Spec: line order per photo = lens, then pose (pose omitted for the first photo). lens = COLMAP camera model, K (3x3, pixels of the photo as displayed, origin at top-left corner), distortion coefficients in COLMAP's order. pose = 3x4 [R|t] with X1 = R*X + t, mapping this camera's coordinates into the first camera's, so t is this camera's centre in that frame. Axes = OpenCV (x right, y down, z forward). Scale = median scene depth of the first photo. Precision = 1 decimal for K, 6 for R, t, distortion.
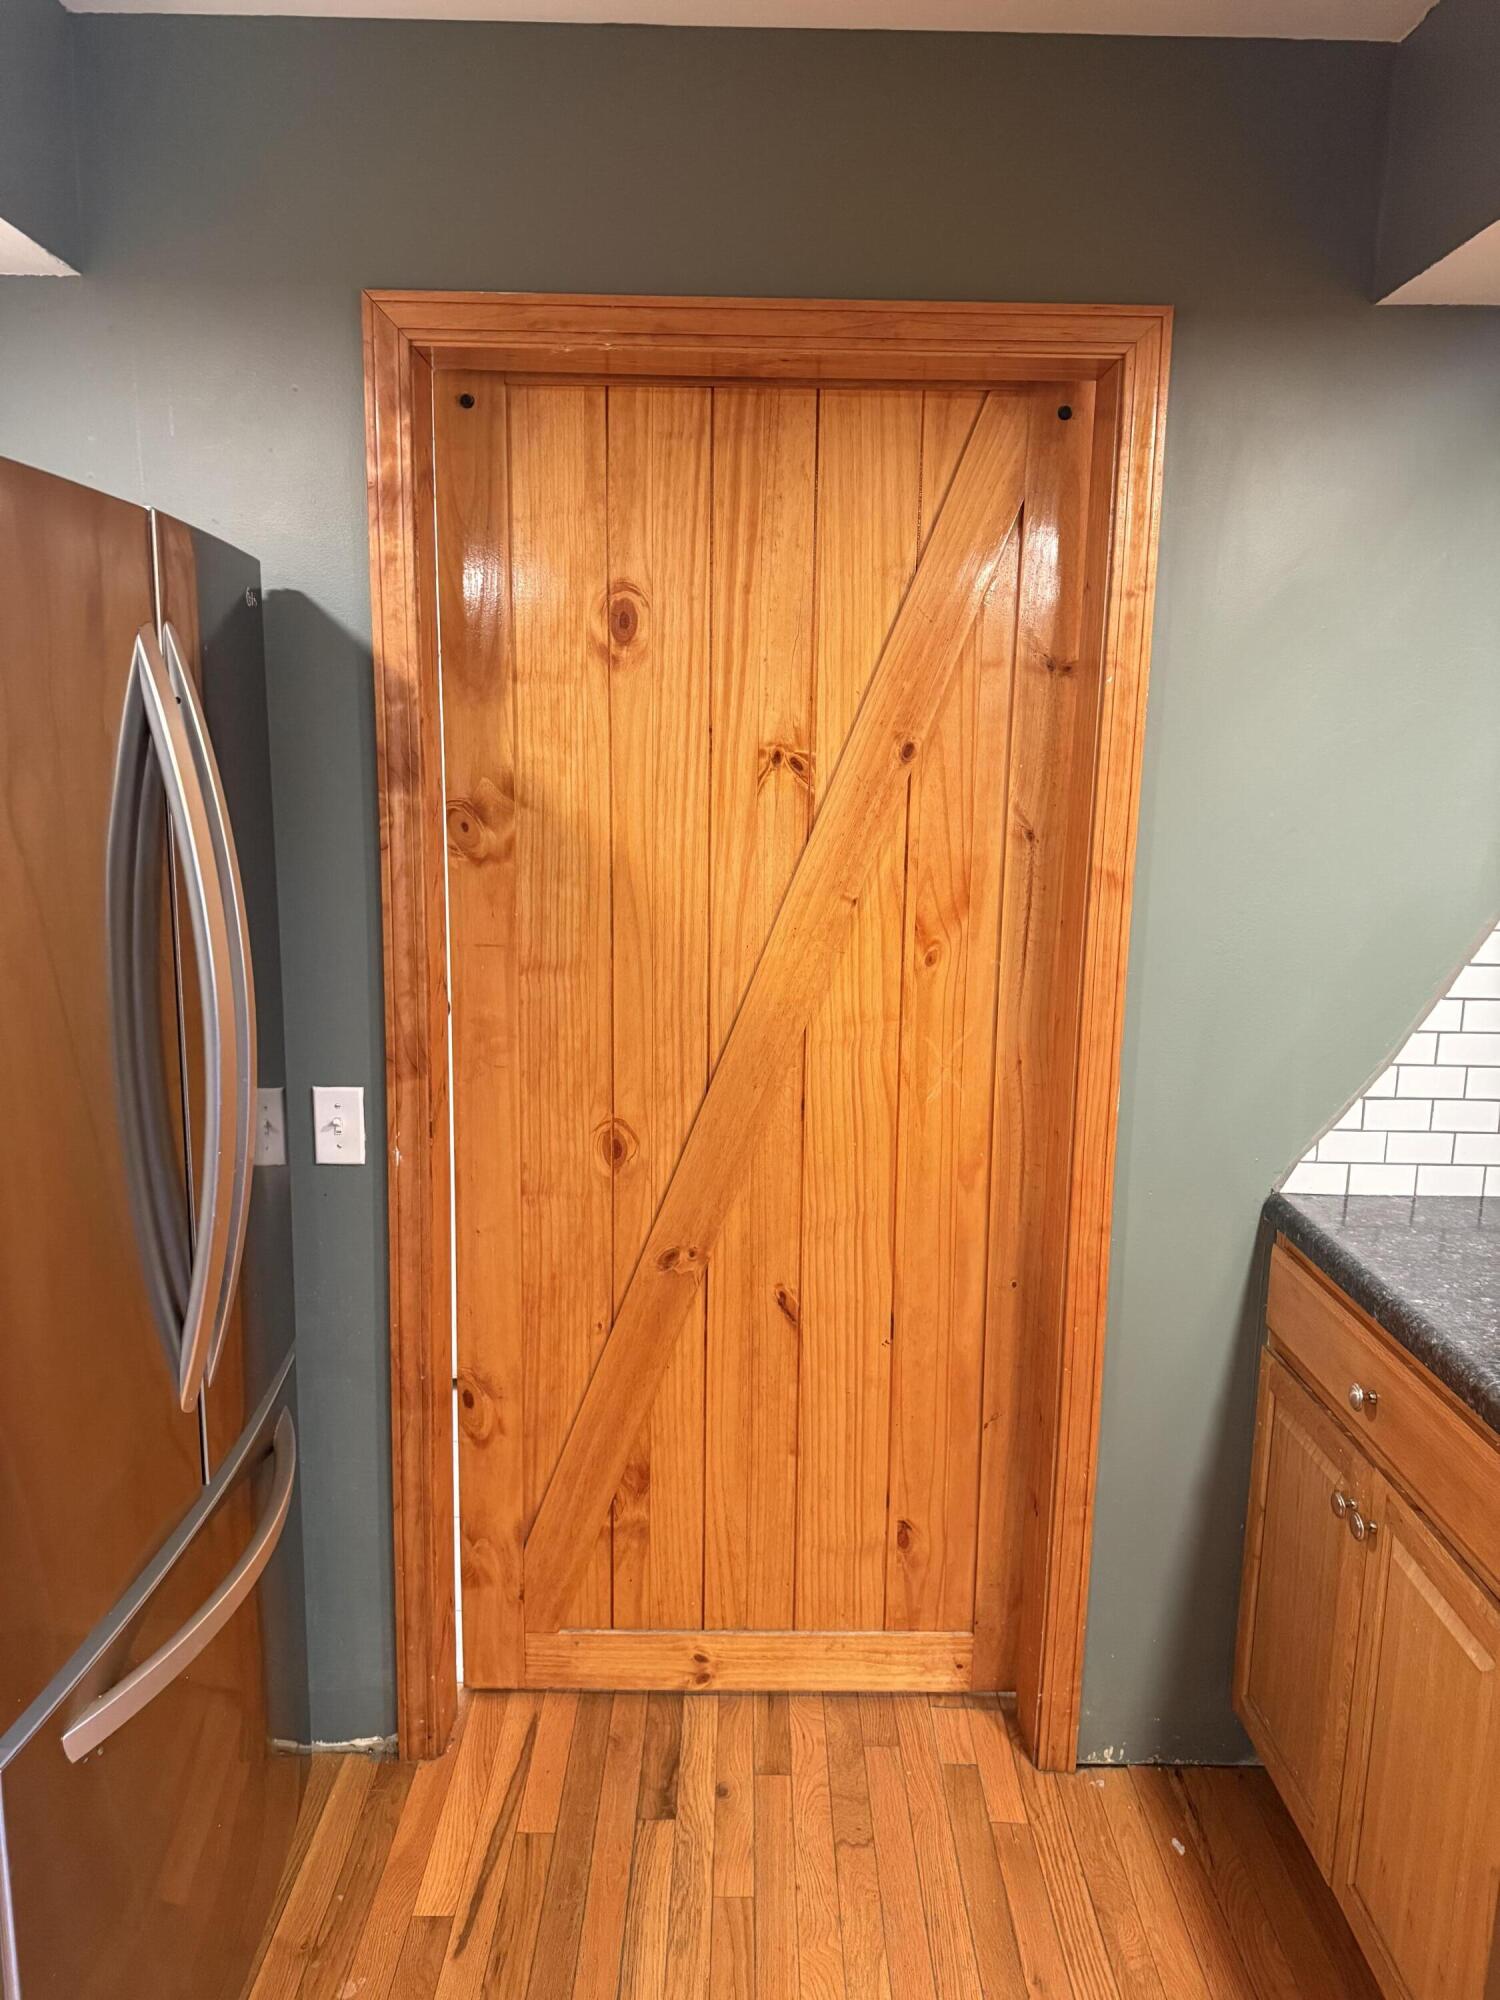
lens RADIAL K [[1429.4, 0, 718.0], [0, 1429.4, 1001.0], [0, 0, 1]] dist [0.028432, -0.047697]
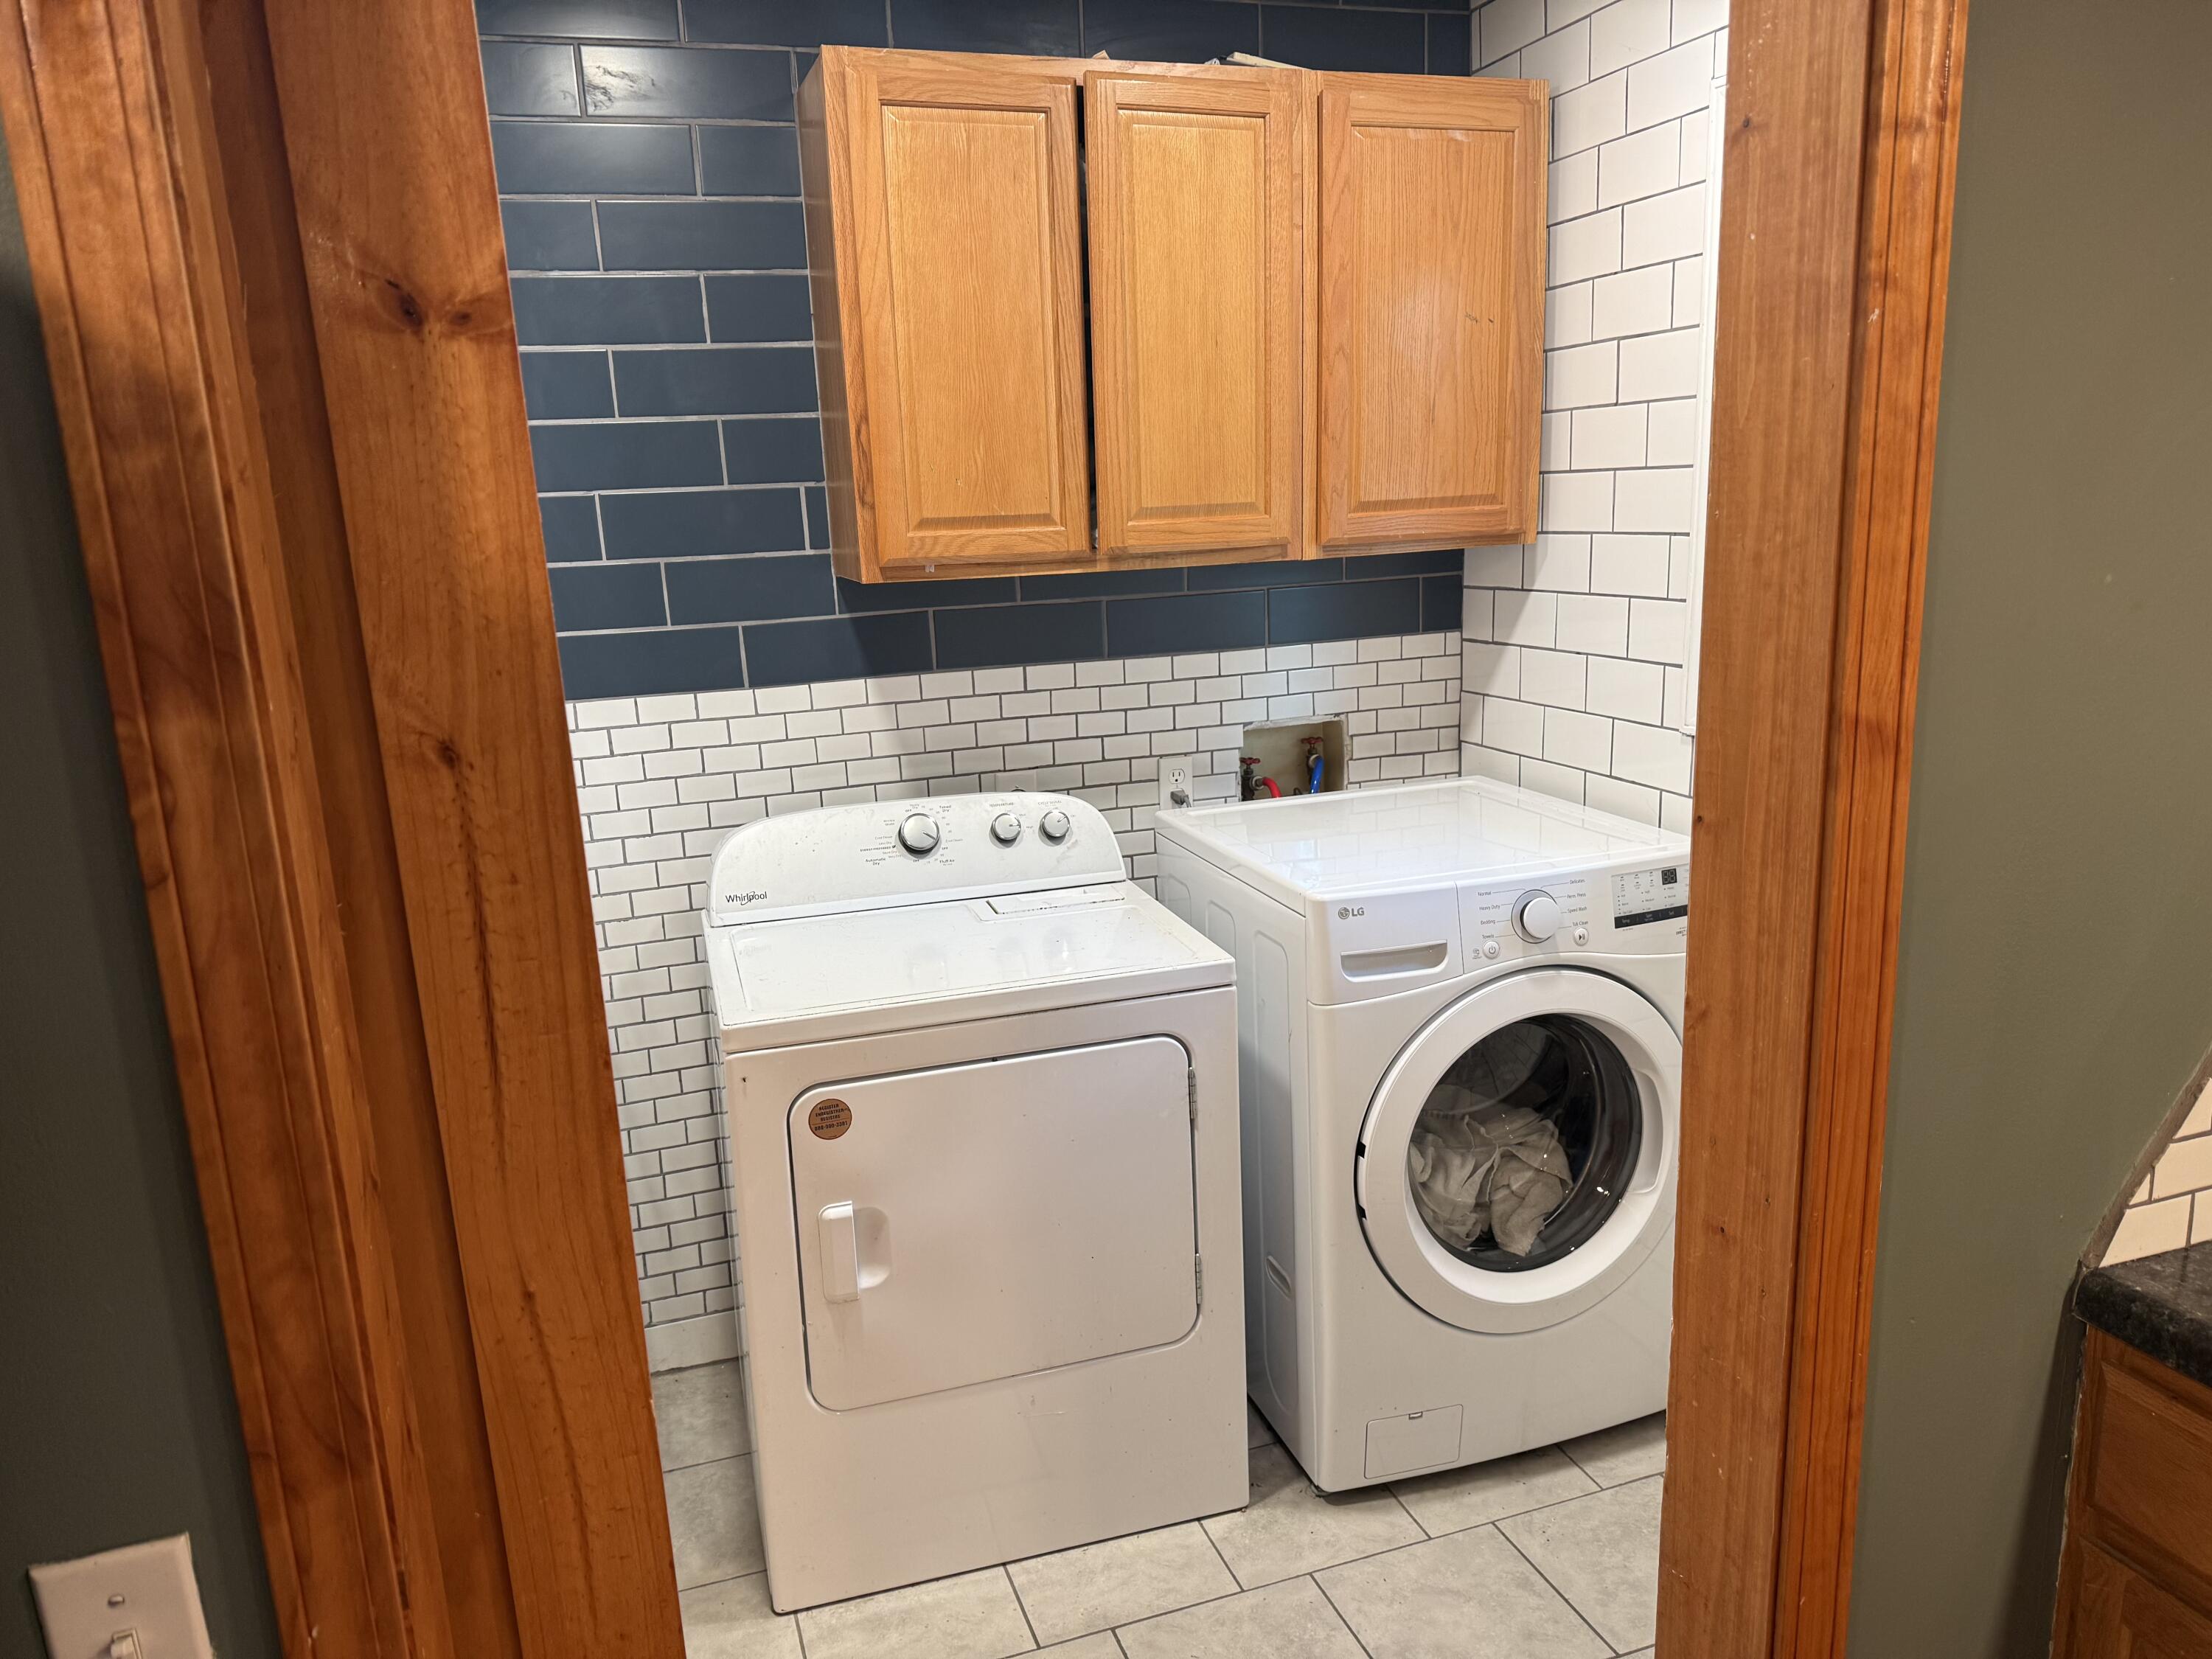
lens RADIAL K [[1580.9, 0, 1101.7], [0, 1580.9, 828.0], [0, 0, 1]] dist [0.028432, -0.047697]
pose [[0.942446, -0.126958, 0.309318, -0.134299], [0.117608, 0.991862, 0.048771, -0.109038], [-0.312993, -0.009586, 0.949707, 0.562231]]
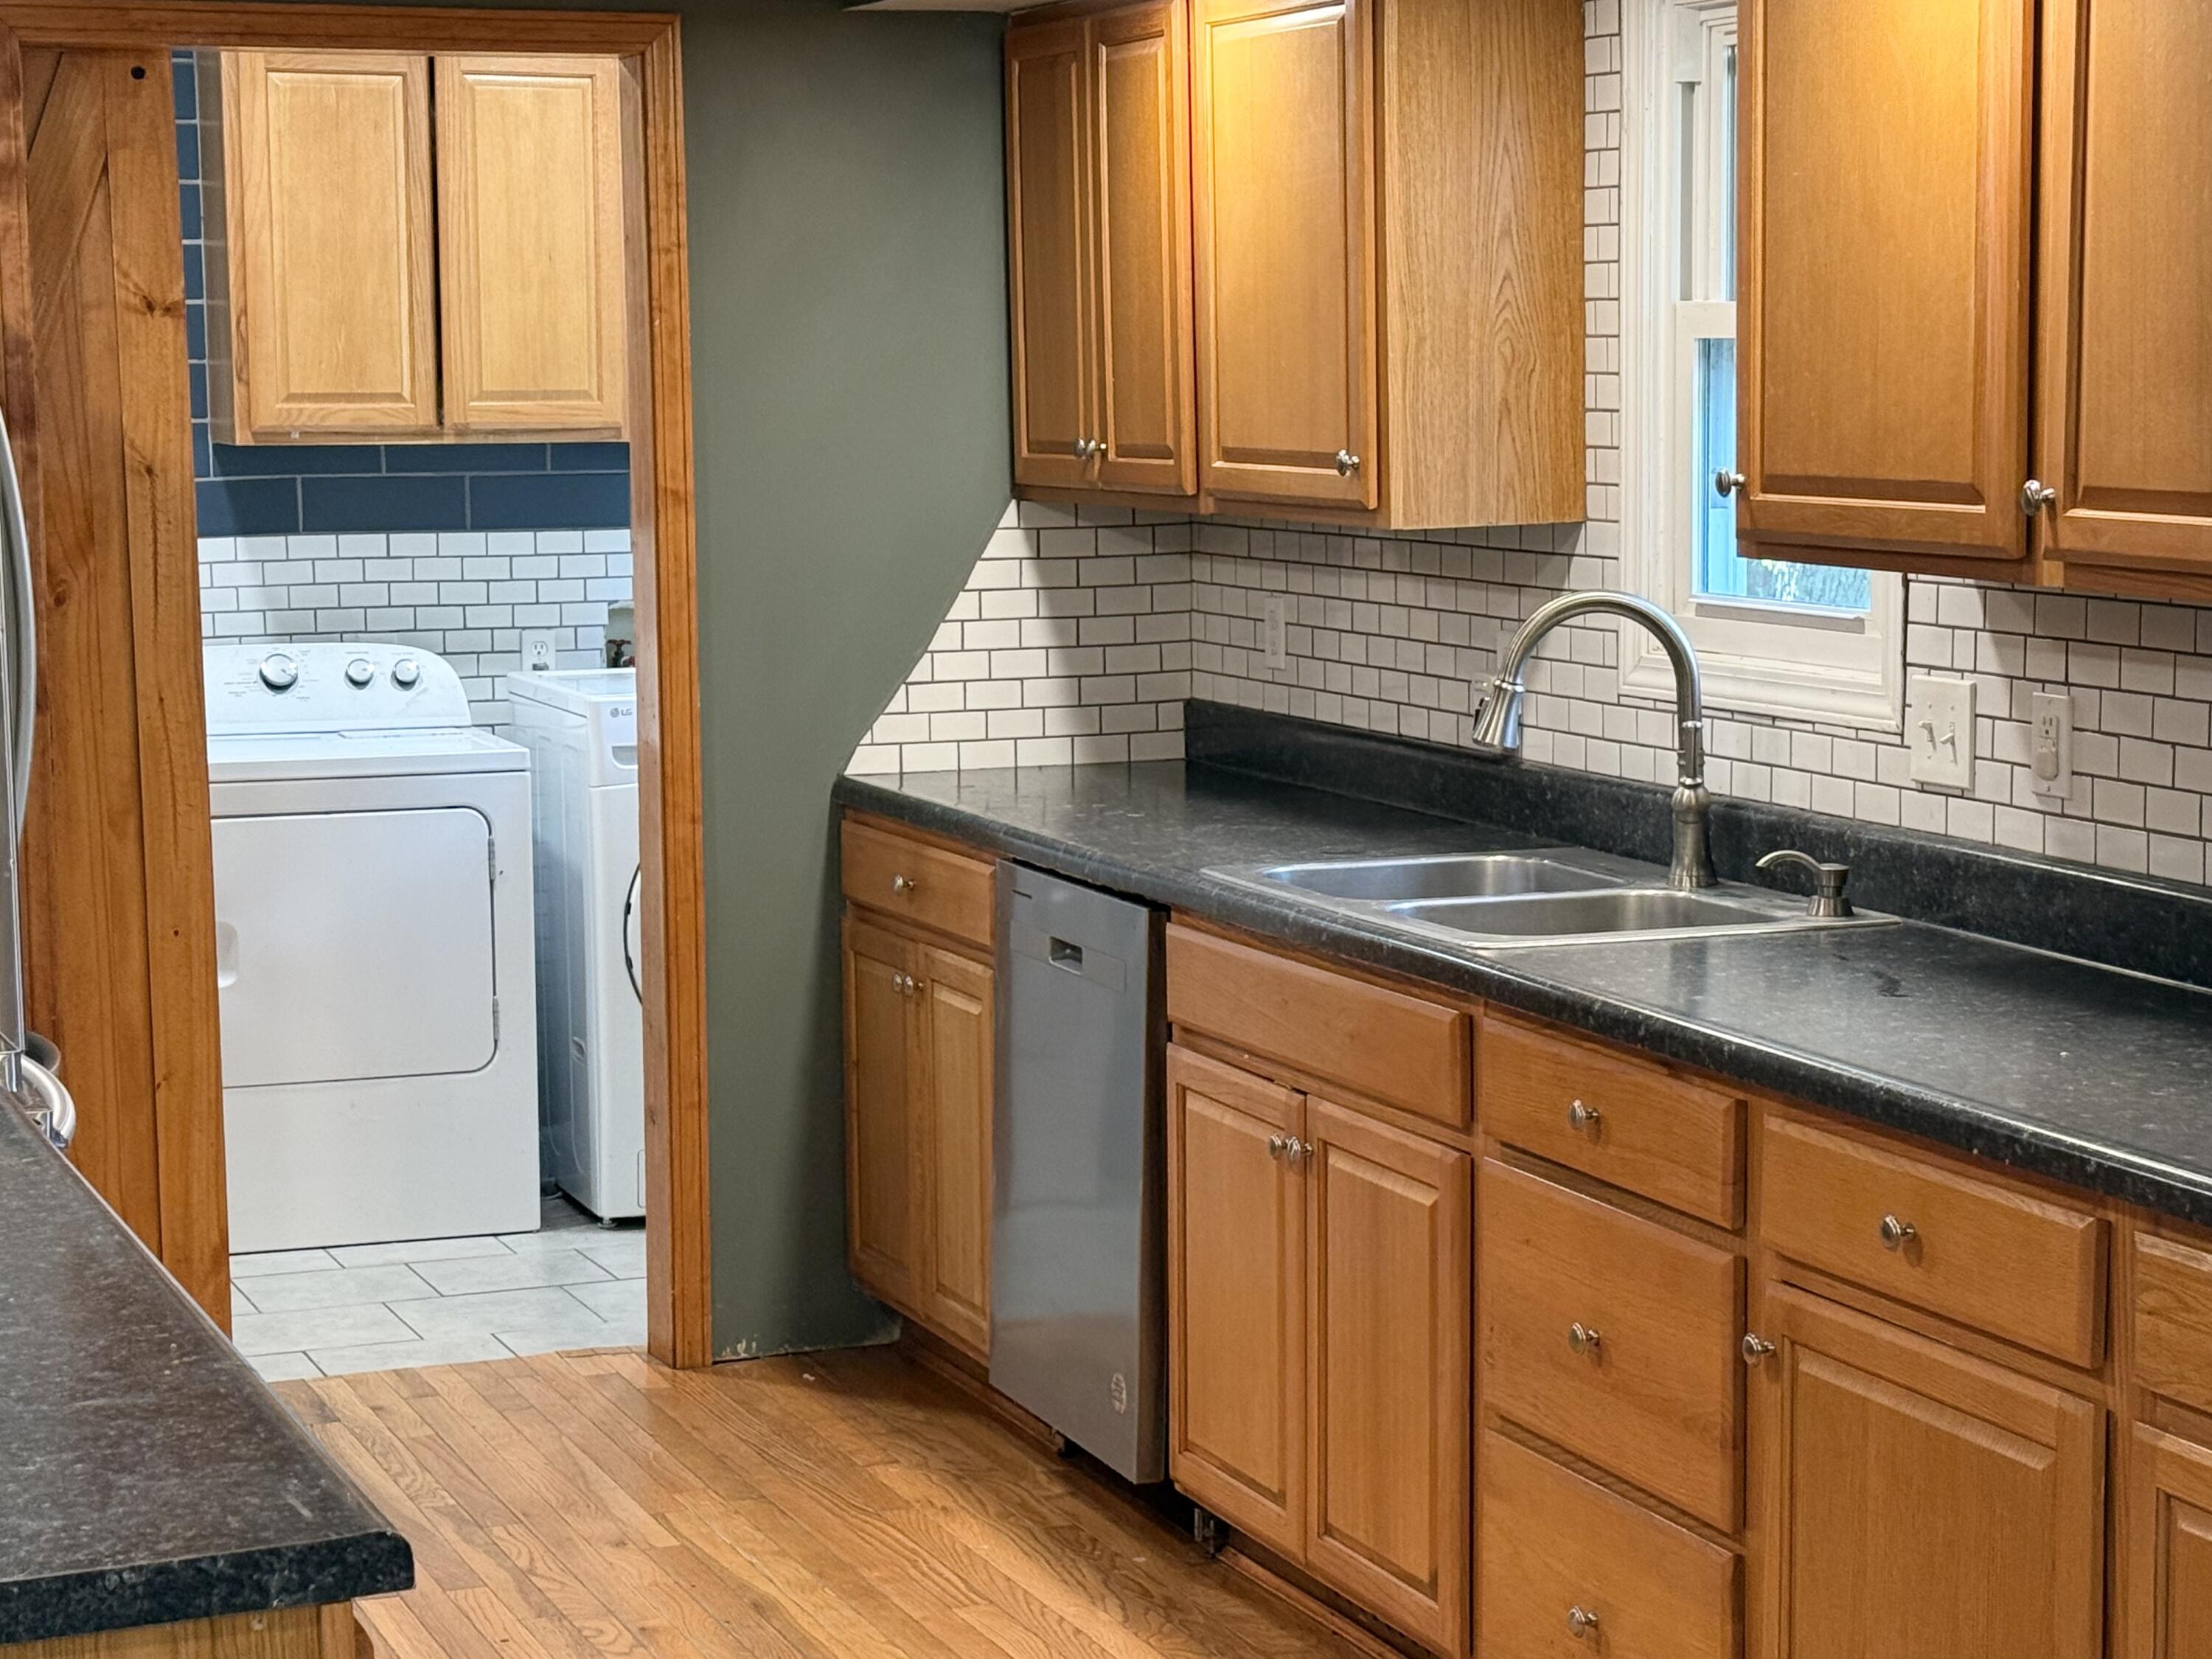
lens RADIAL K [[4220.5, 0, 1203.2], [0, 4220.5, 783.3], [0, 0, 1]] dist [0.086932, 0.000000]
pose [[0.916839, -0.066546, 0.393673, -0.655874], [0.094734, 0.994113, -0.052585, 0.346859], [-0.387856, 0.085506, 0.917745, -2.156607]]
